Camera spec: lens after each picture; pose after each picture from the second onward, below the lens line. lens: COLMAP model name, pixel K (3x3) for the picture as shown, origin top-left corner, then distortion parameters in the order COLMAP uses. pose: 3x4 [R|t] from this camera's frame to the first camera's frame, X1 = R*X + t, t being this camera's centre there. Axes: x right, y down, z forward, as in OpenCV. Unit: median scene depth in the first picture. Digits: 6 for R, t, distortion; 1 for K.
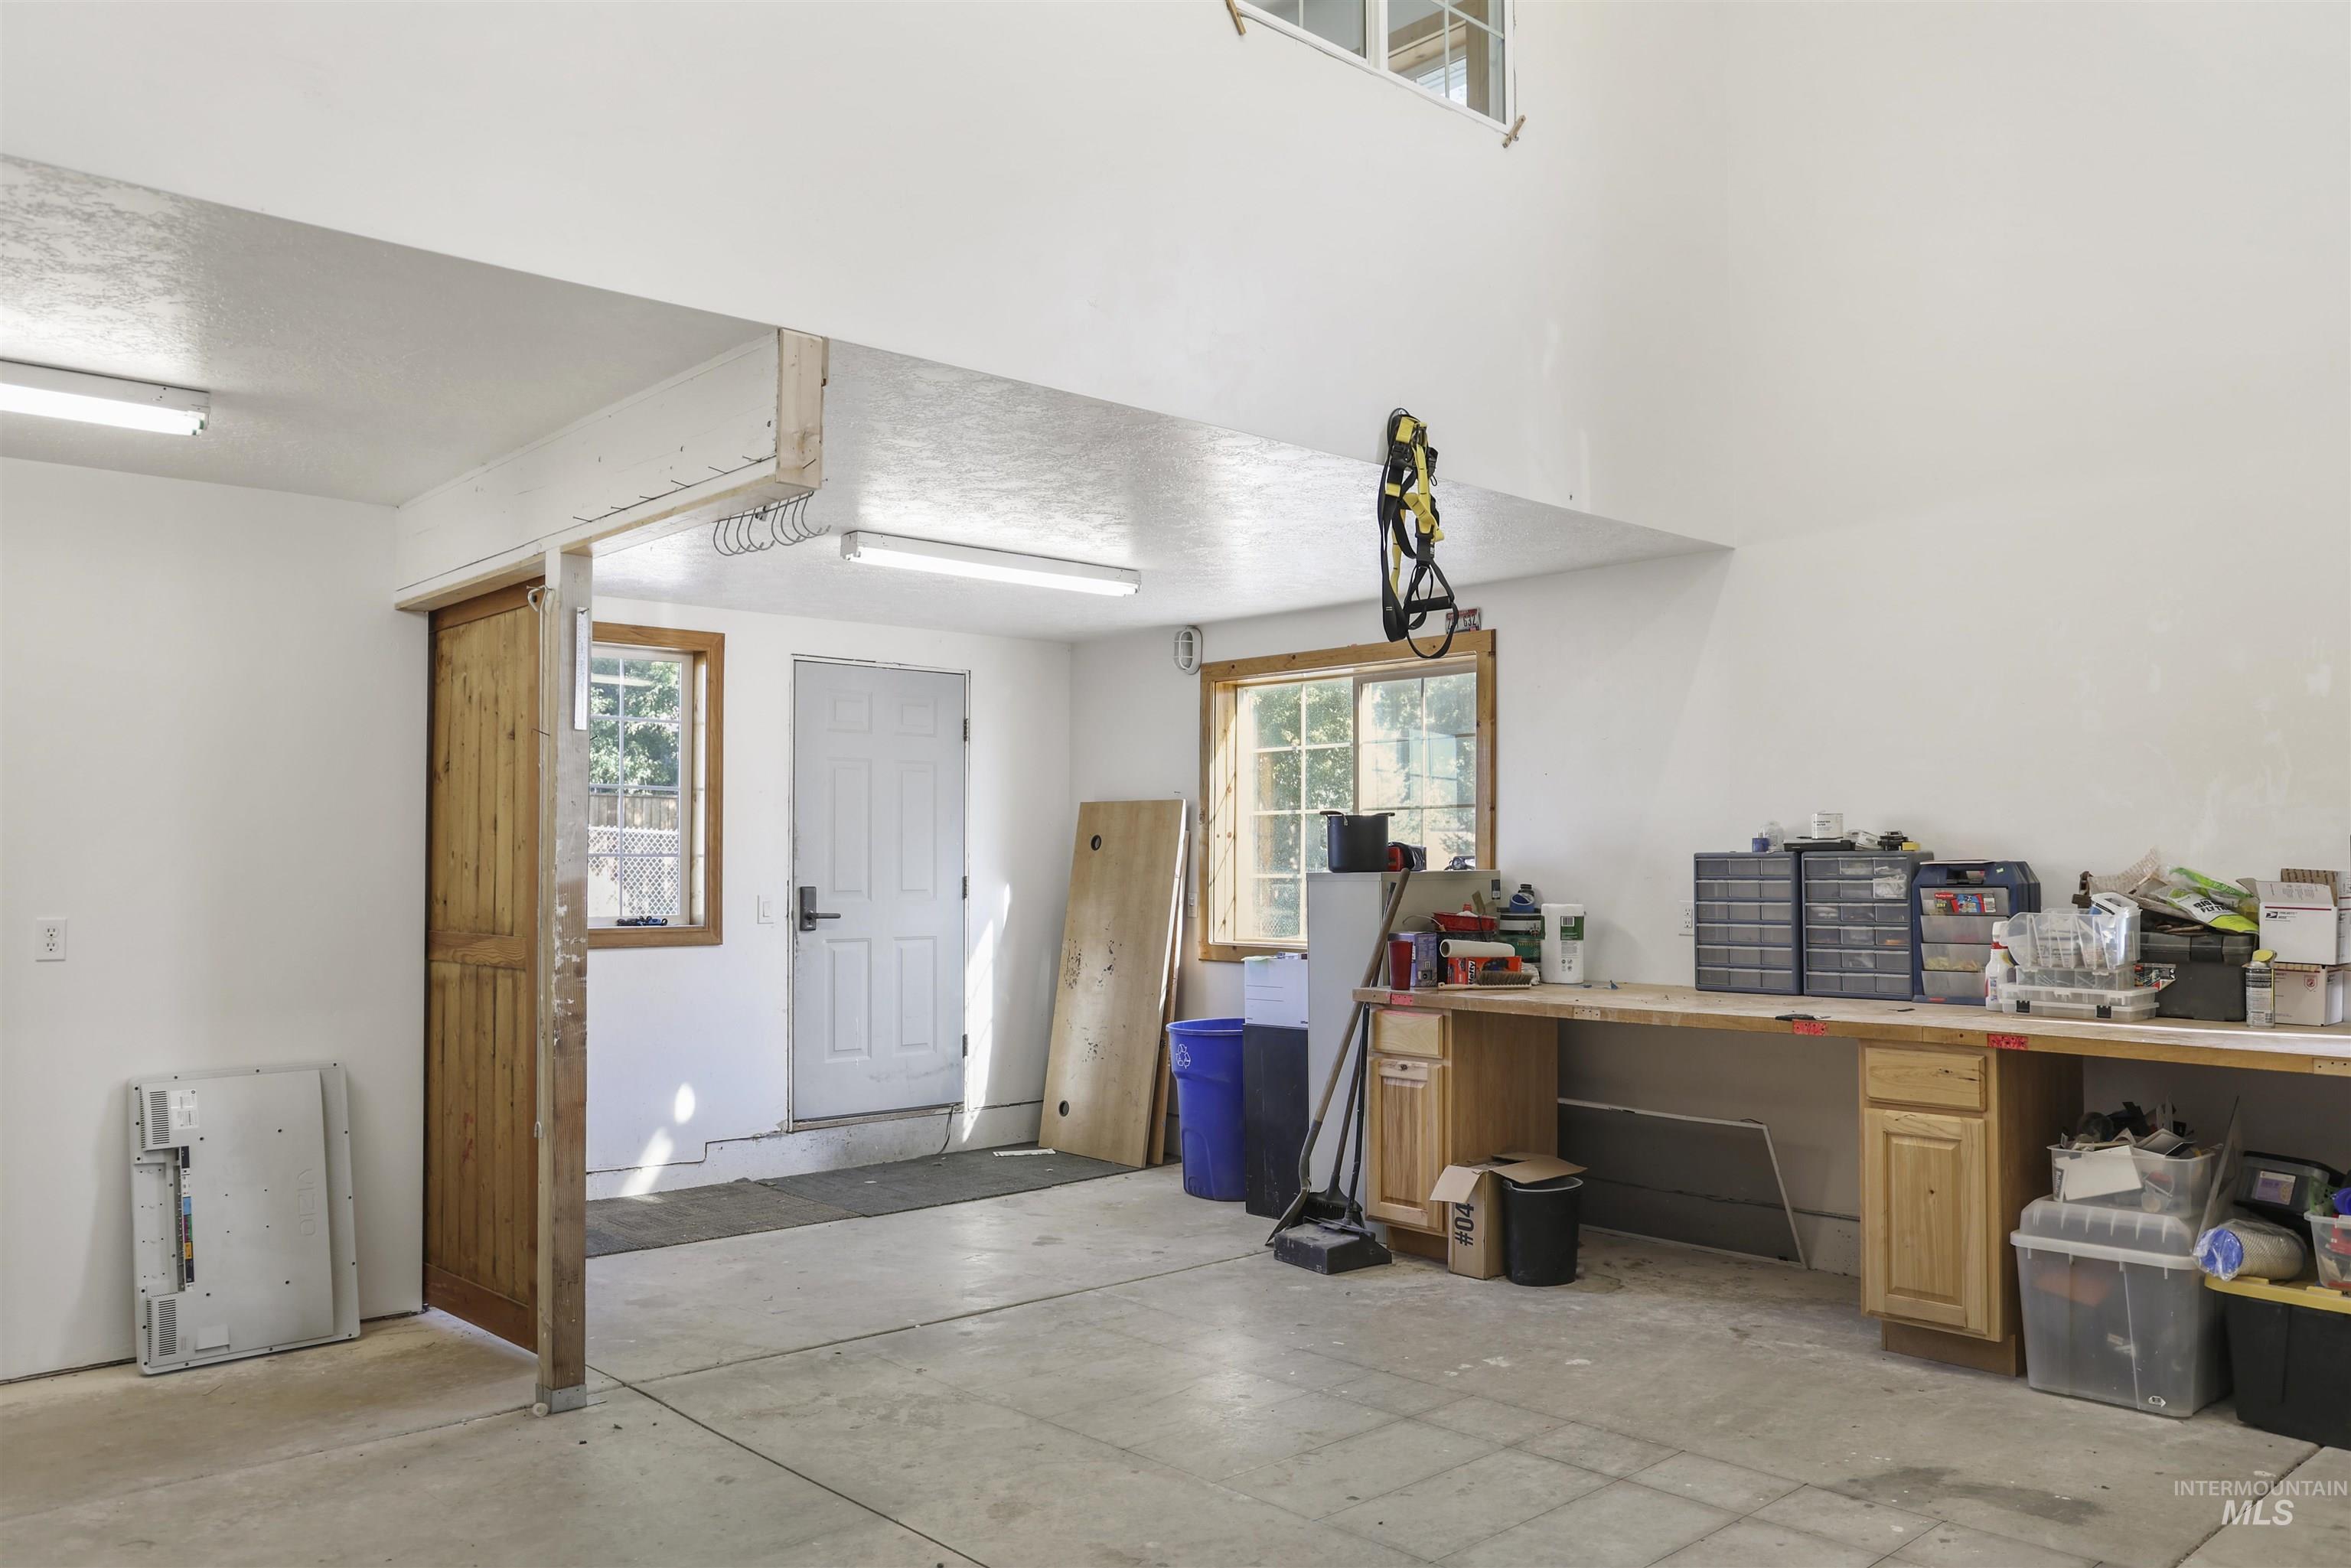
lens RADIAL K [[1723.7, 0, 1175.7], [0, 1723.7, 791.2], [0, 0, 1]] dist [-0.037921, 0.018200]
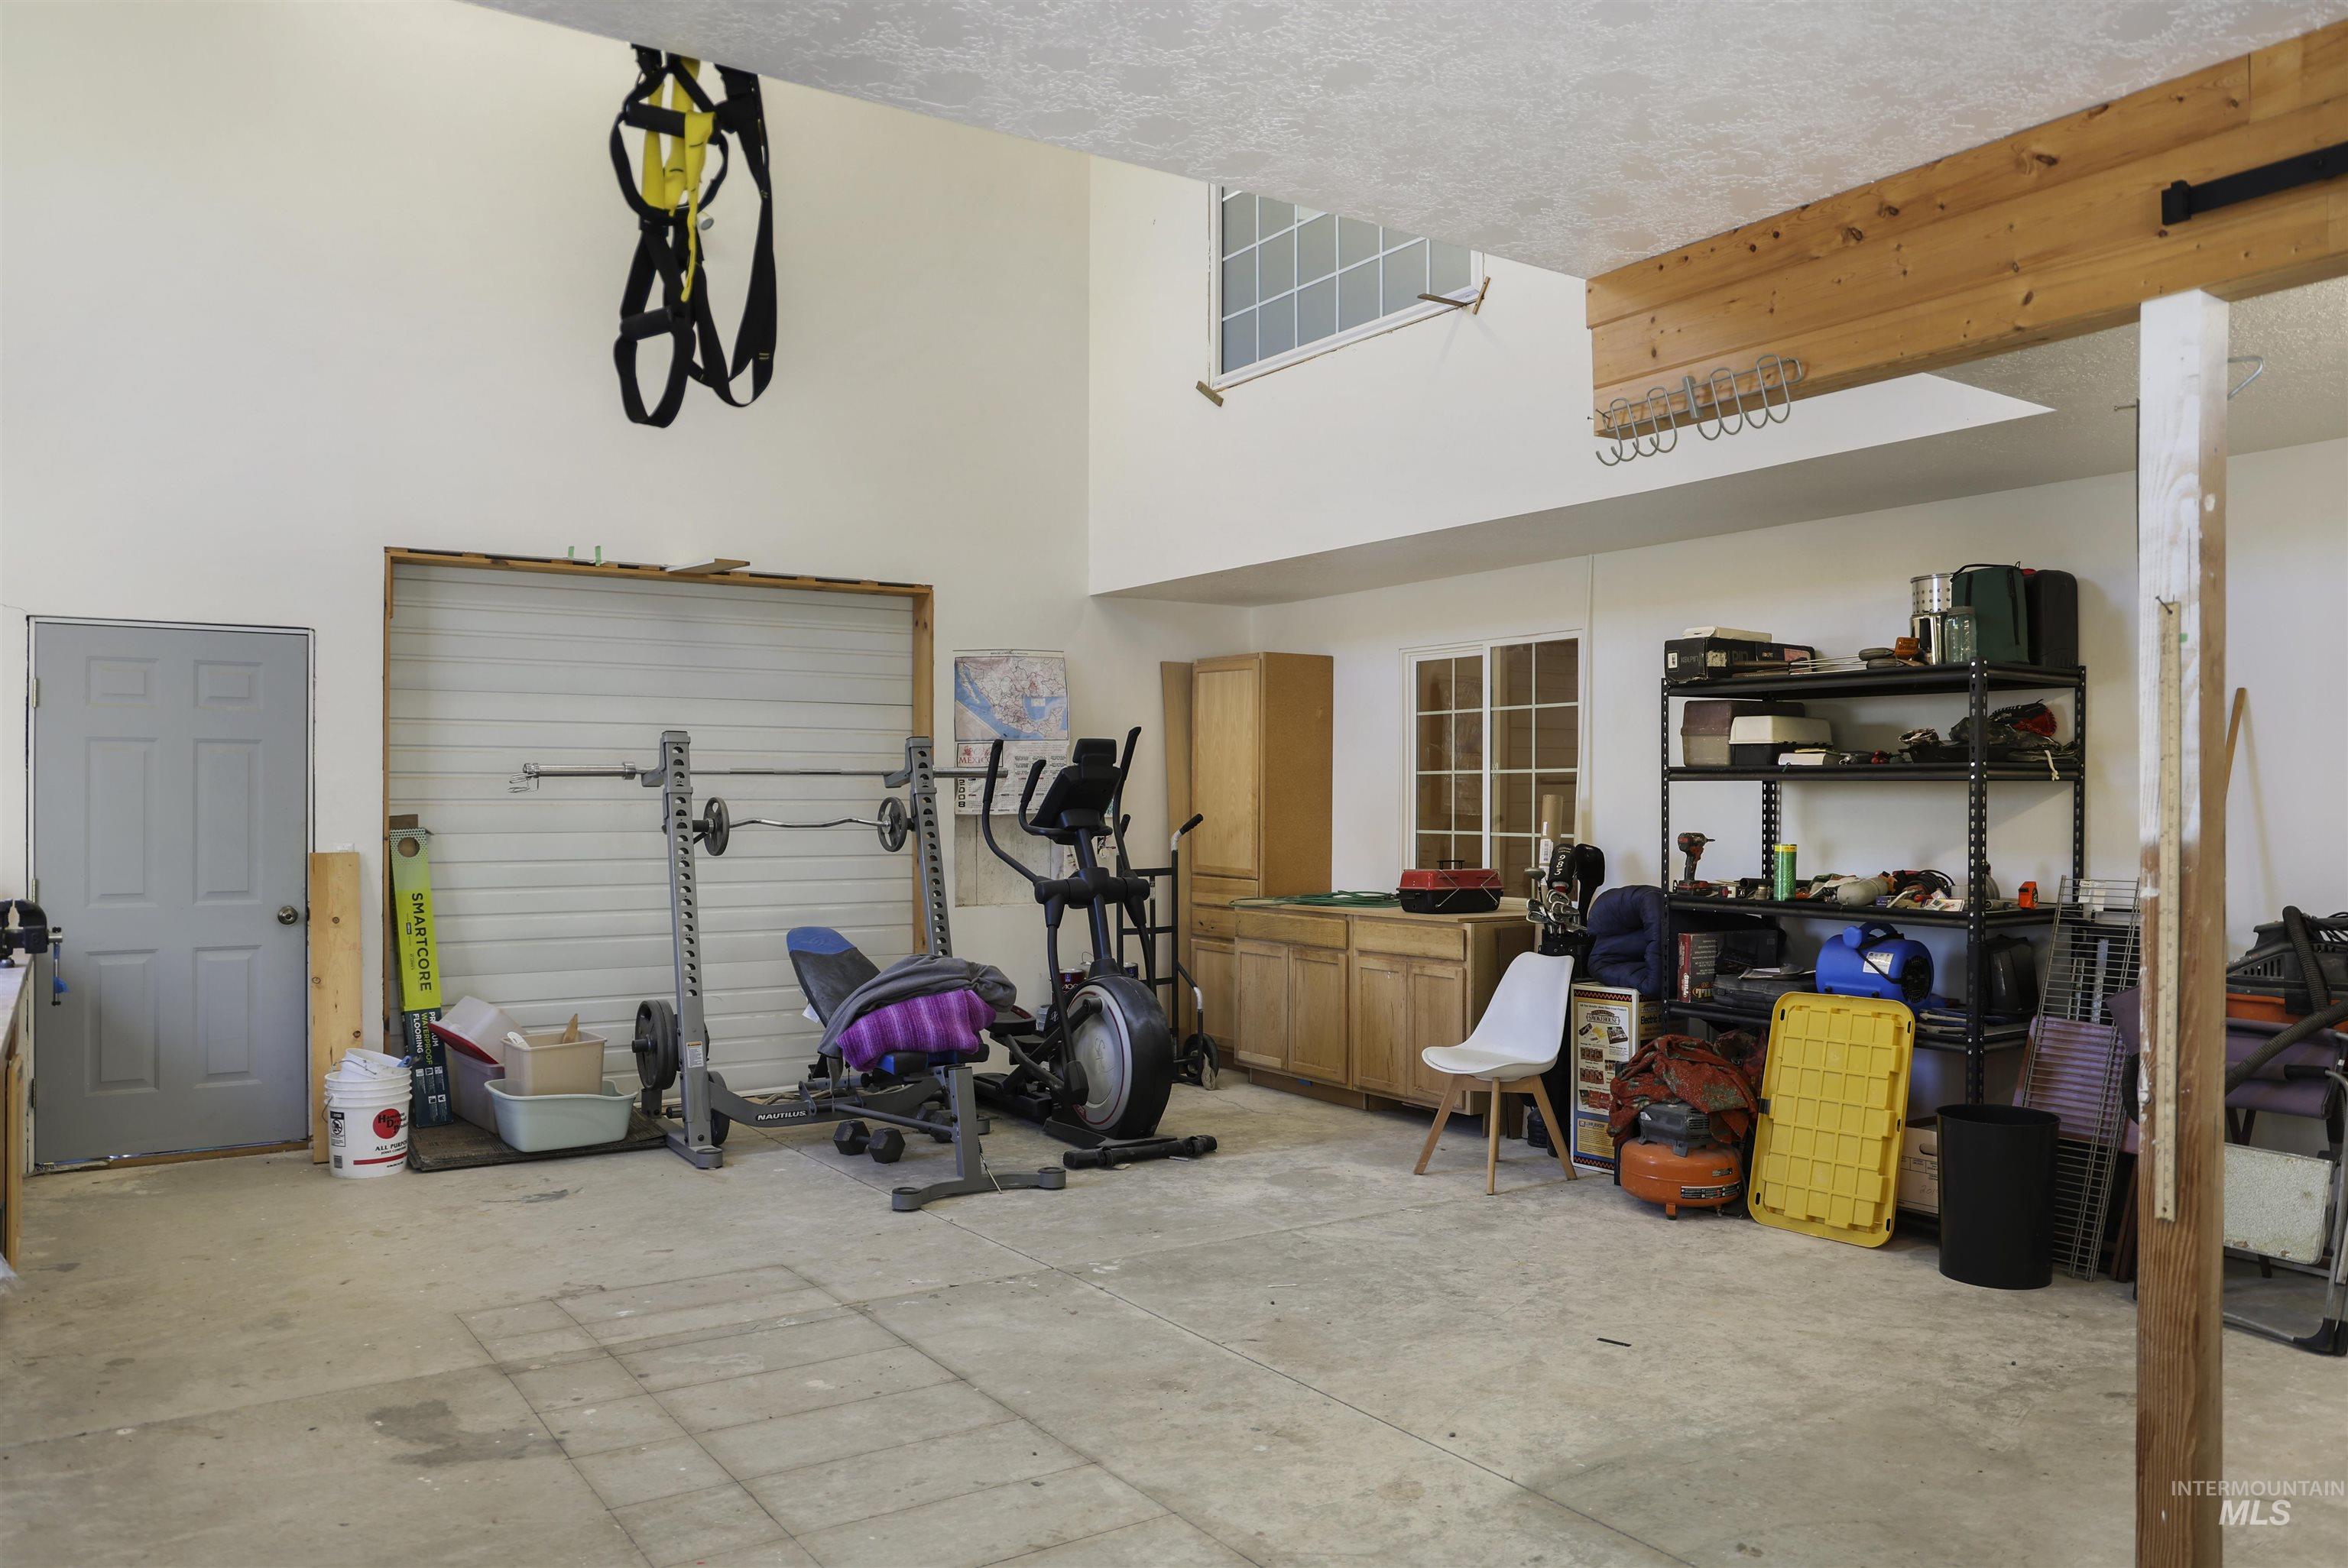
lens RADIAL K [[1721.3, 0, 1174.2], [0, 1721.3, 792.6], [0, 0, 1]] dist [-0.037921, 0.018200]
pose [[-0.987808, 0.001077, 0.155672, -0.119420], [-0.006208, 0.998908, -0.046306, 0.075155], [-0.155552, -0.046708, -0.986723, 1.951938]]
